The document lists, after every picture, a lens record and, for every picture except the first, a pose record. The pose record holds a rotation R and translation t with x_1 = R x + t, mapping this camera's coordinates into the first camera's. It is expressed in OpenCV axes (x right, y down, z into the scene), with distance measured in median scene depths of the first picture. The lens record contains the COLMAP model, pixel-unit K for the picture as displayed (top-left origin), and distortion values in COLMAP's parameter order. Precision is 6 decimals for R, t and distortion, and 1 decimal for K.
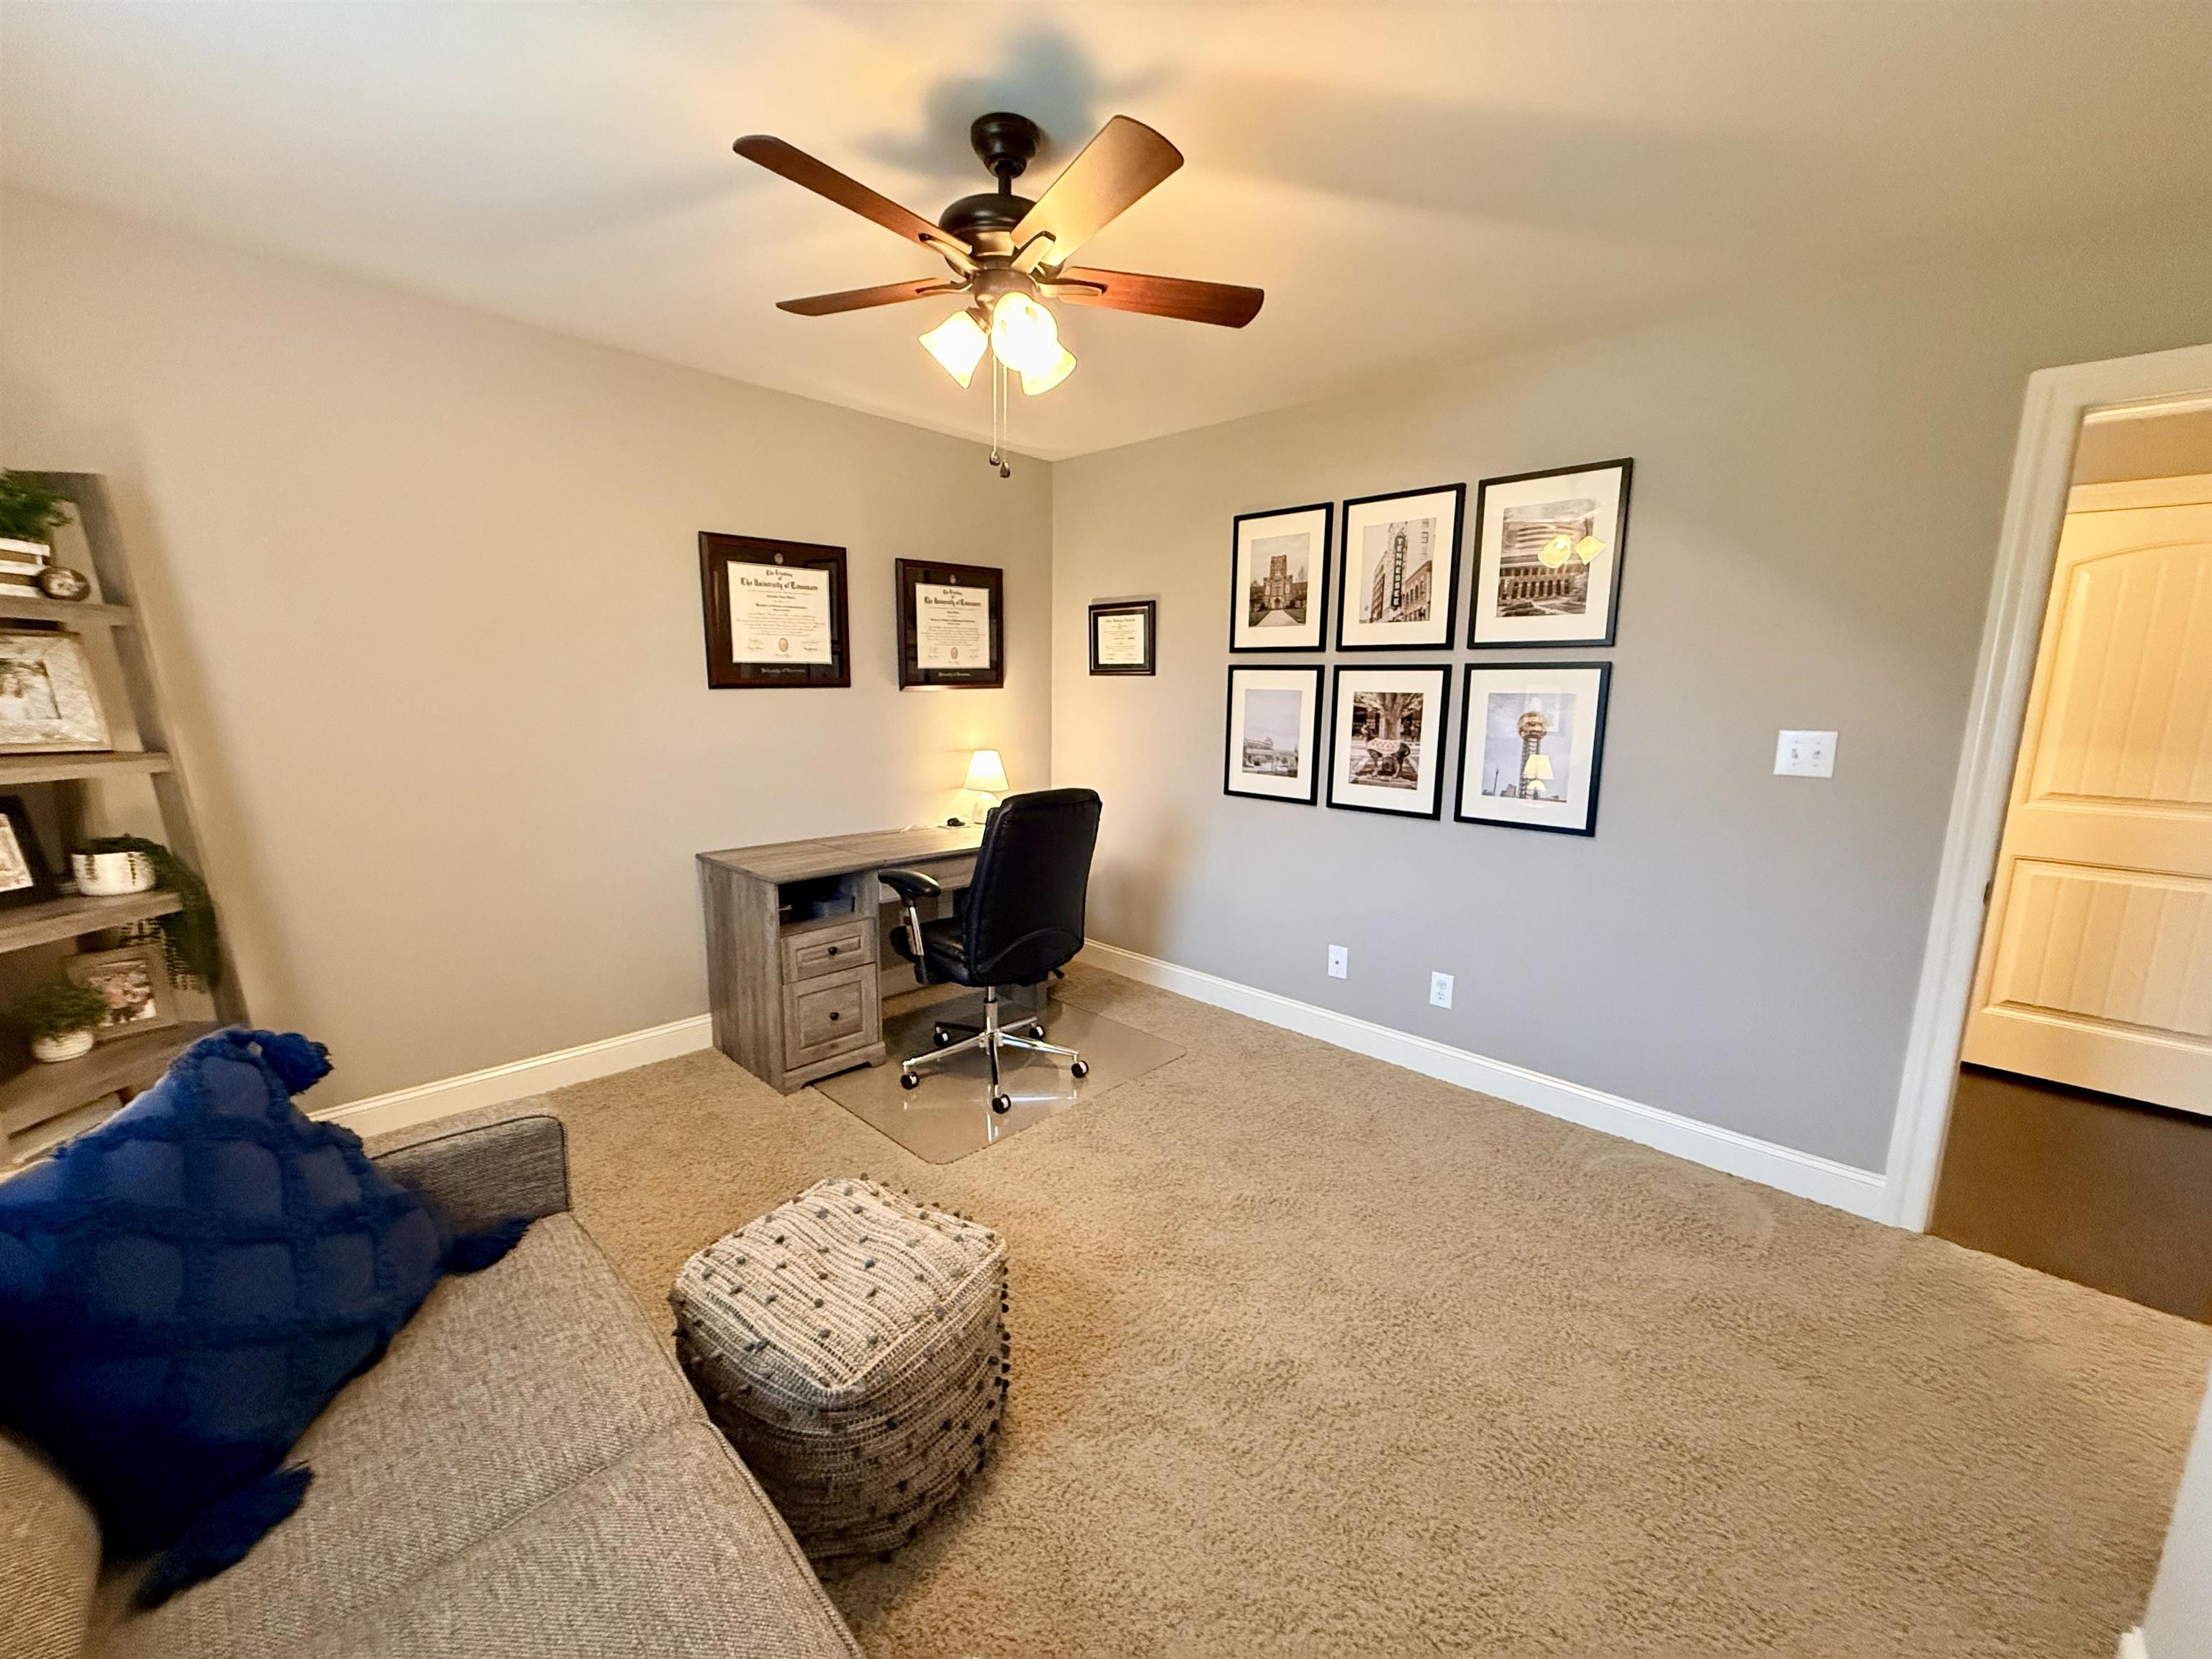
lens RADIAL K [[895.4, 0, 1118.9], [0, 895.4, 819.9], [0, 0, 1]] dist [0.002091, -0.000352]
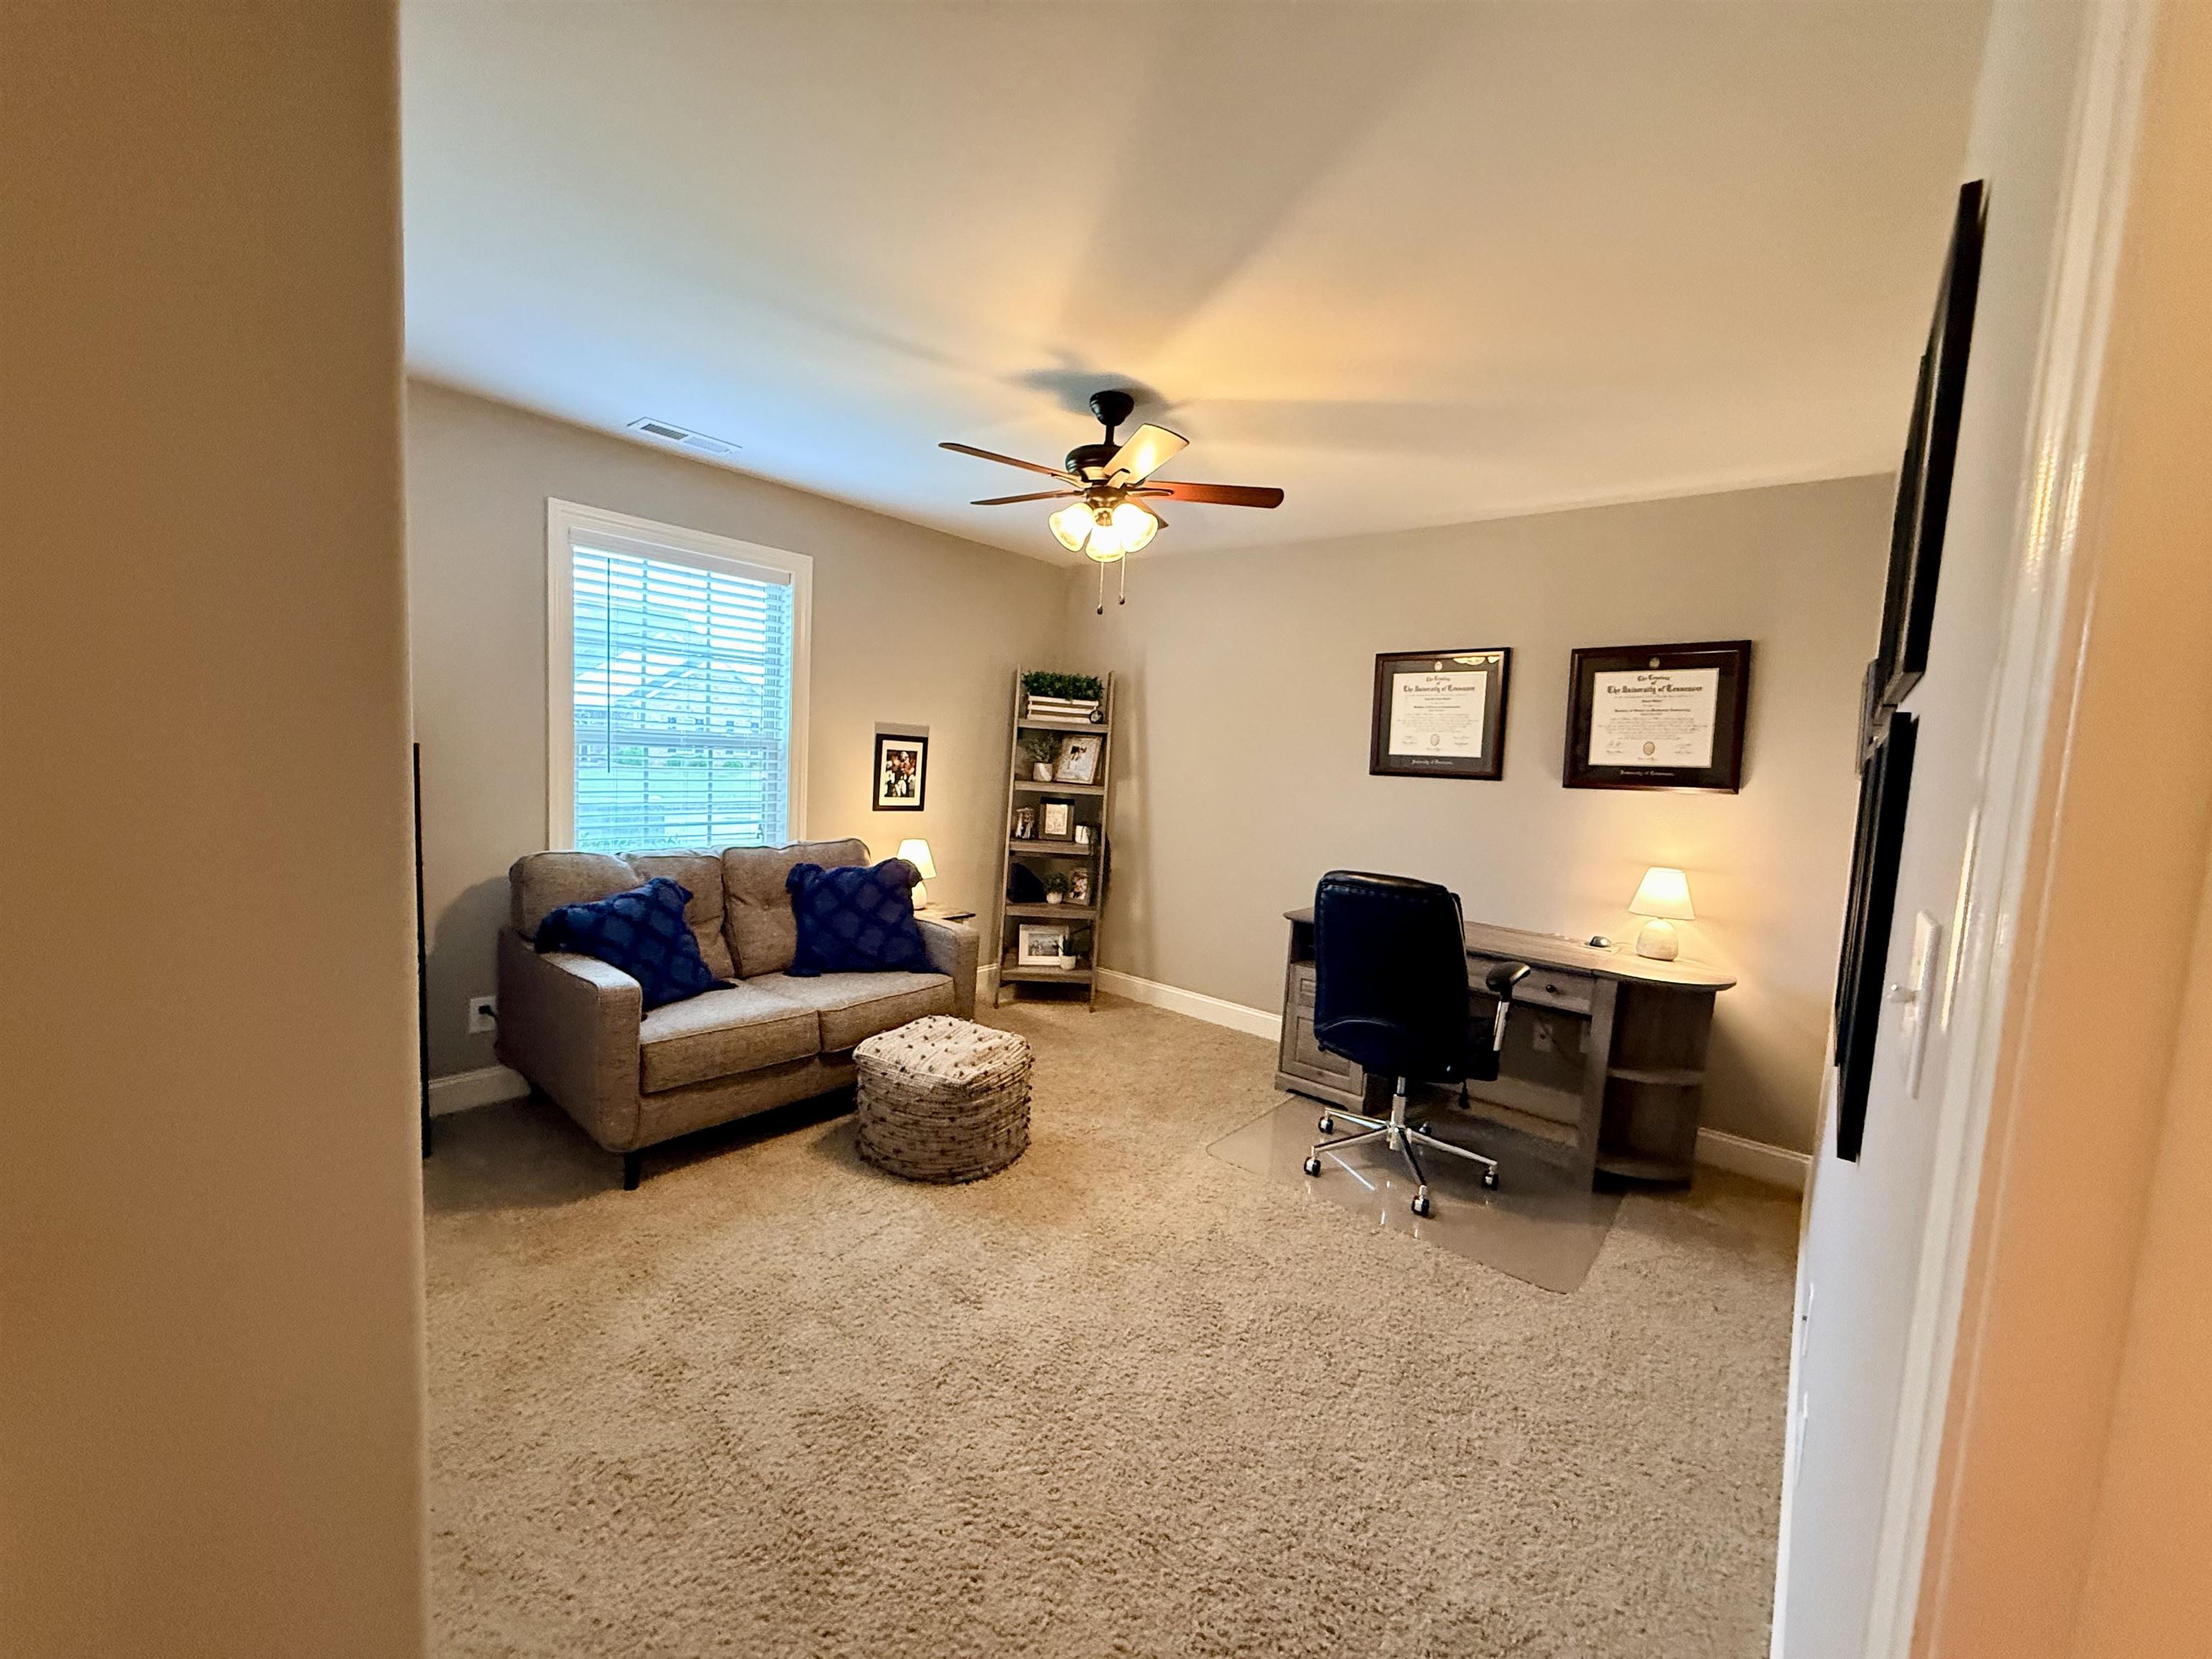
lens RADIAL K [[895.4, 0, 1093.5], [0, 895.4, 836.4], [0, 0, 1]] dist [0.002091, -0.000352]
pose [[0.042233, 0.075547, -0.996248, 0.771998], [-0.210174, 0.975497, 0.065063, -0.060927], [0.976752, 0.206637, 0.057076, 0.552727]]
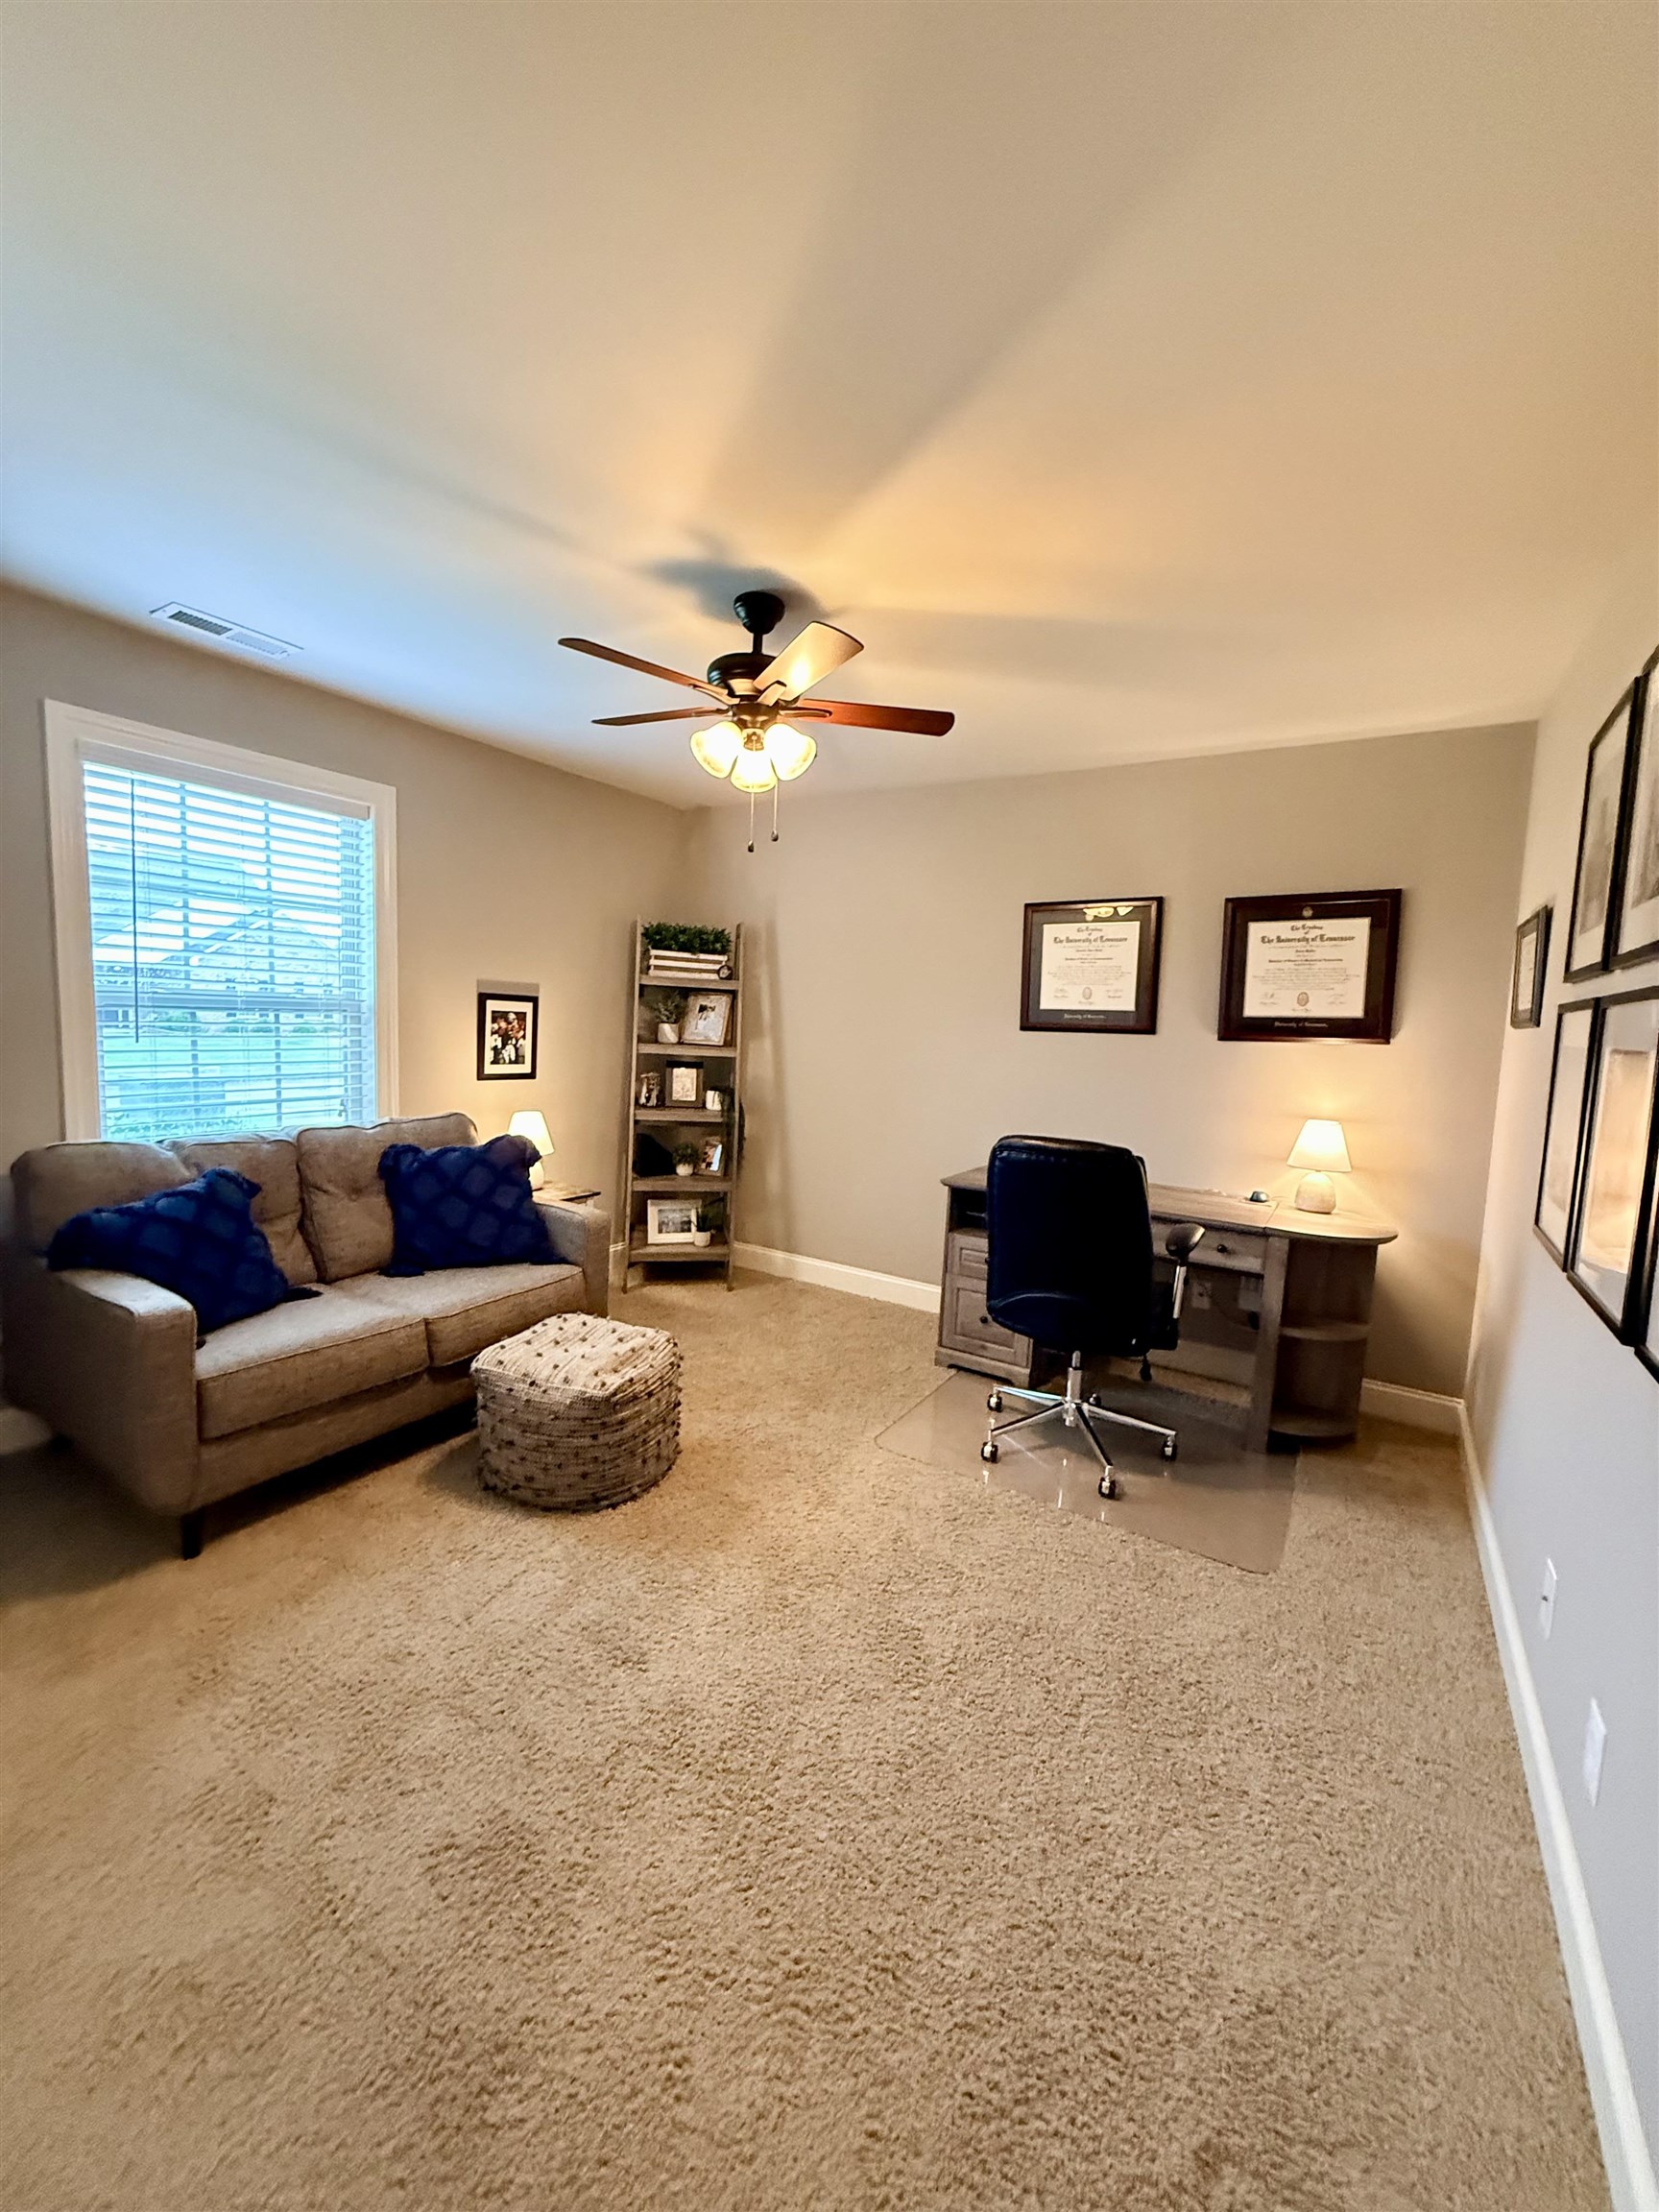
lens RADIAL K [[895.4, 0, 829.0], [0, 895.4, 1111.4], [0, 0, 1]] dist [0.002091, -0.000352]
pose [[0.188198, 0.090557, -0.977947, 0.670016], [-0.191544, 0.980004, 0.053886, -0.054211], [0.963272, 0.177178, 0.201780, 0.515182]]
